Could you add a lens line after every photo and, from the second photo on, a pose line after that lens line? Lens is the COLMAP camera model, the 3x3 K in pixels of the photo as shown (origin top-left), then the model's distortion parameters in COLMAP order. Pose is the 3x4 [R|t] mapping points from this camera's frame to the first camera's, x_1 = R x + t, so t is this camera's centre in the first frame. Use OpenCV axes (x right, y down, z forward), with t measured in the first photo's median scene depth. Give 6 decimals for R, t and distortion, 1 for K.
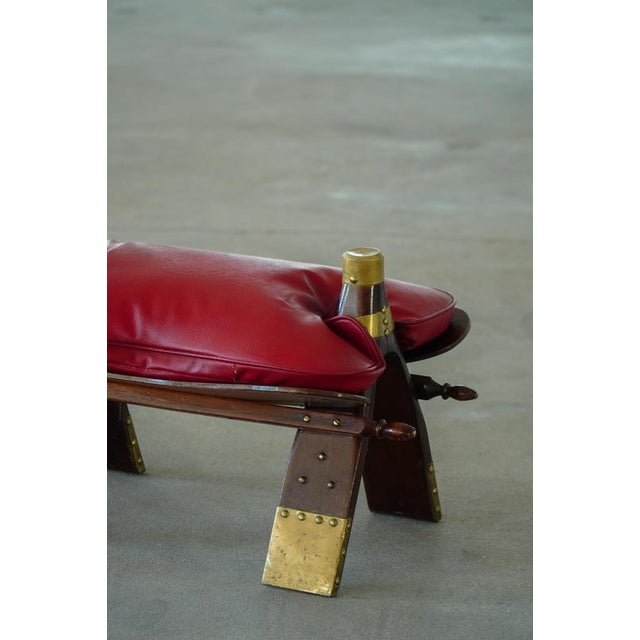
lens RADIAL K [[3242.1, 0, 320.0], [0, 3242.1, 320.0], [0, 0, 1]] dist [-1.140100, -8.106452]
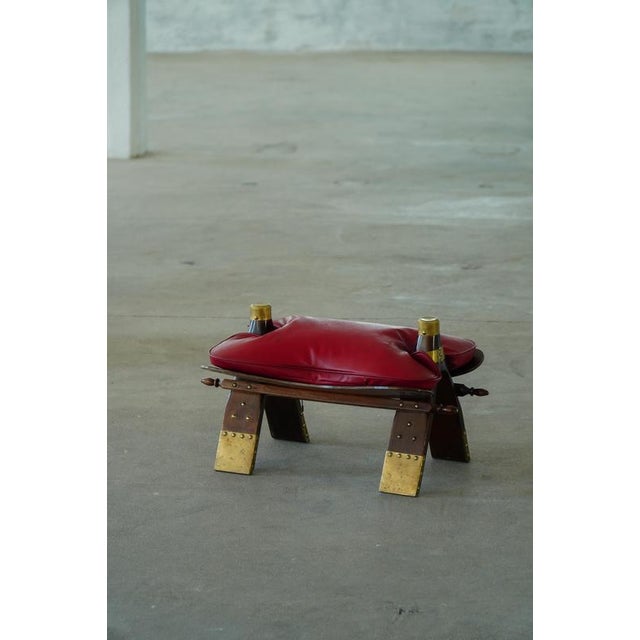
lens RADIAL K [[3242.1, 0, 320.0], [0, 3242.1, 320.0], [0, 0, 1]] dist [-1.140100, -8.106452]
pose [[0.999872, -0.013918, 0.007834, -0.066380], [0.014256, 0.998891, -0.044871, 0.065234], [-0.007201, 0.044976, 0.998962, -0.924021]]
